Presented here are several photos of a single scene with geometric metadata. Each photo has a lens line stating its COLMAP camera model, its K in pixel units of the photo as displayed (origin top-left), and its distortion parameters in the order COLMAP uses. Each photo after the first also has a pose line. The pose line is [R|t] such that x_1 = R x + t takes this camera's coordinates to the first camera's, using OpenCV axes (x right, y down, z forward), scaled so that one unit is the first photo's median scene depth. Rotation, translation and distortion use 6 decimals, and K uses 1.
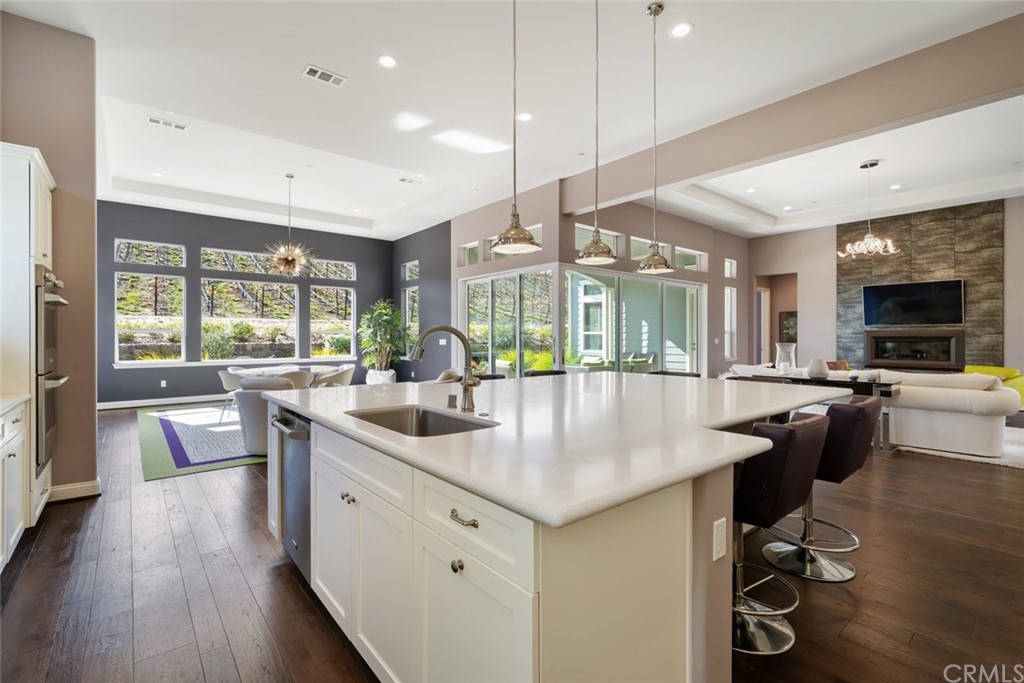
lens RADIAL K [[465.1, 0, 509.6], [0, 465.1, 336.1], [0, 0, 1]] dist [0.002184, 0.000614]
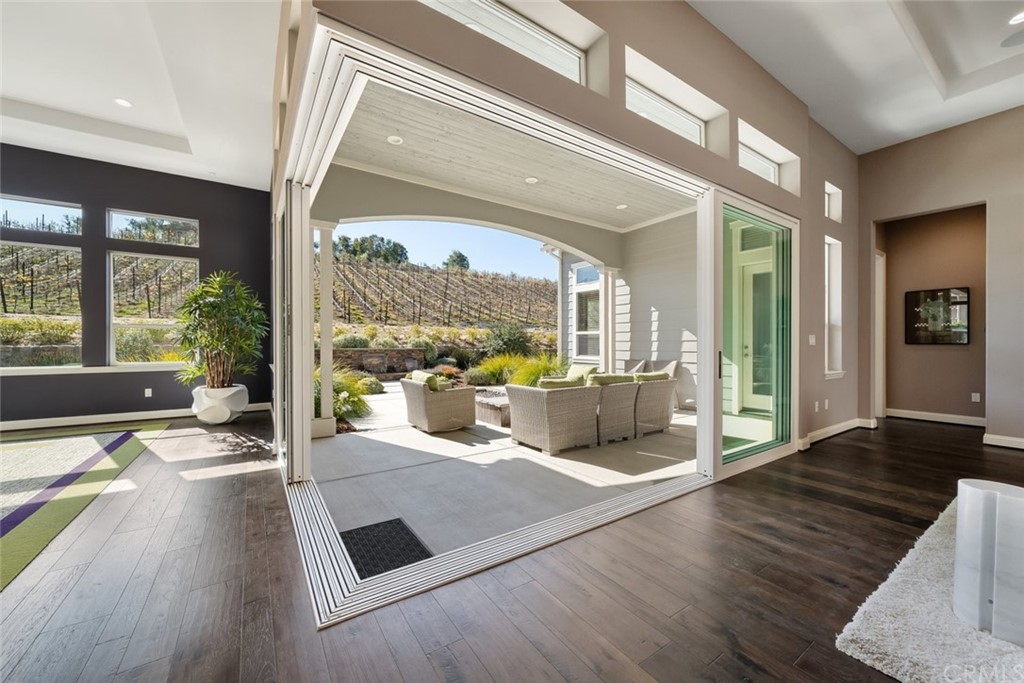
lens RADIAL K [[383.0, 0, 491.2], [0, 383.0, 342.7], [0, 0, 1]] dist [-0.003149, -0.000054]
pose [[0.991496, 0.001265, -0.130133, 0.168490], [-0.001509, 0.999997, -0.001775, 0.016192], [0.130130, 0.001956, 0.991495, 0.598398]]
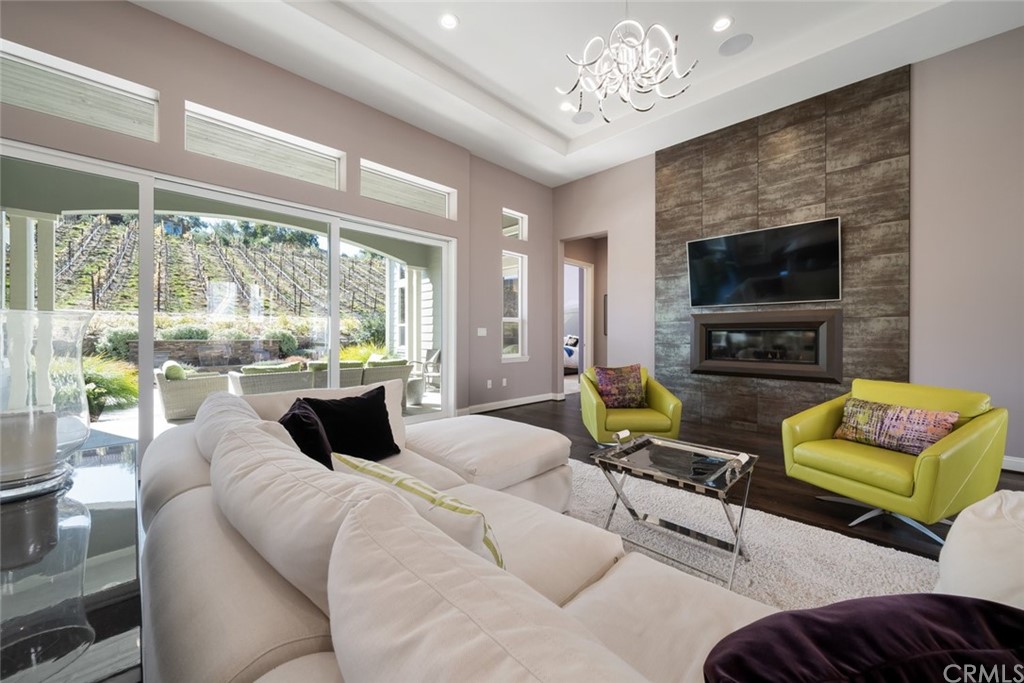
lens RADIAL K [[383.0, 0, 508.6], [0, 383.0, 335.3], [0, 0, 1]] dist [-0.003149, -0.000054]
pose [[0.996745, 0.001573, 0.080600, 0.481636], [-0.001683, 0.999998, 0.001299, 0.015885], [-0.080598, -0.001431, 0.996746, 0.513509]]
